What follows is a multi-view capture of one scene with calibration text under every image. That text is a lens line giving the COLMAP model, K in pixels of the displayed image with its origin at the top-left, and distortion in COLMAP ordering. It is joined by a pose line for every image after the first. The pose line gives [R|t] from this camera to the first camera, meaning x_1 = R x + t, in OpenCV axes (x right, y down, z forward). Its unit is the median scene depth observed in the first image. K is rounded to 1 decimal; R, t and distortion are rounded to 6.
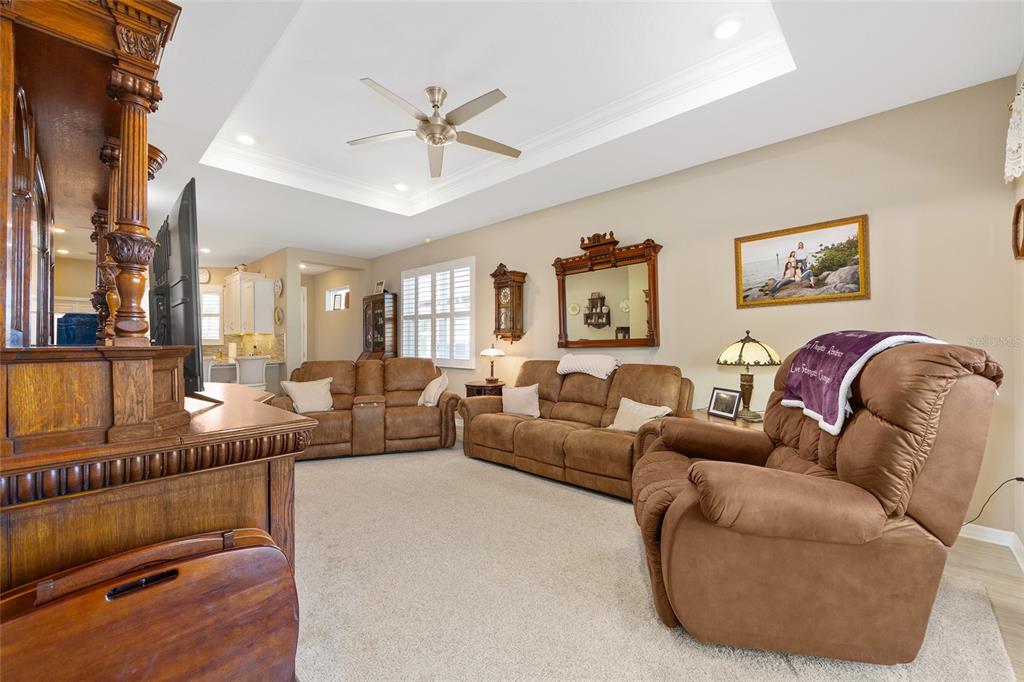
lens RADIAL K [[404.6, 0, 513.0], [0, 404.6, 341.3], [0, 0, 1]] dist [-0.001344, -0.000026]
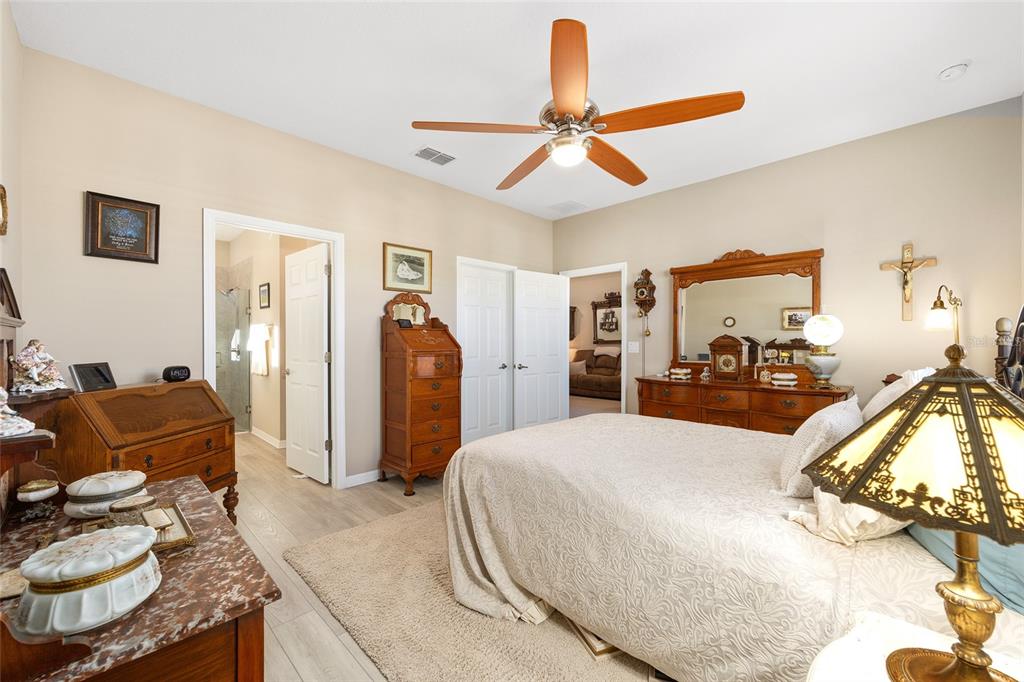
lens RADIAL K [[404.6, 0, 510.5], [0, 404.6, 339.4], [0, 0, 1]] dist [-0.001344, -0.000026]
pose [[0.999740, -0.000220, -0.022797, -0.271722], [0.000102, 0.999987, -0.005145, 0.003637], [0.022798, 0.005141, 0.999727, -1.115098]]
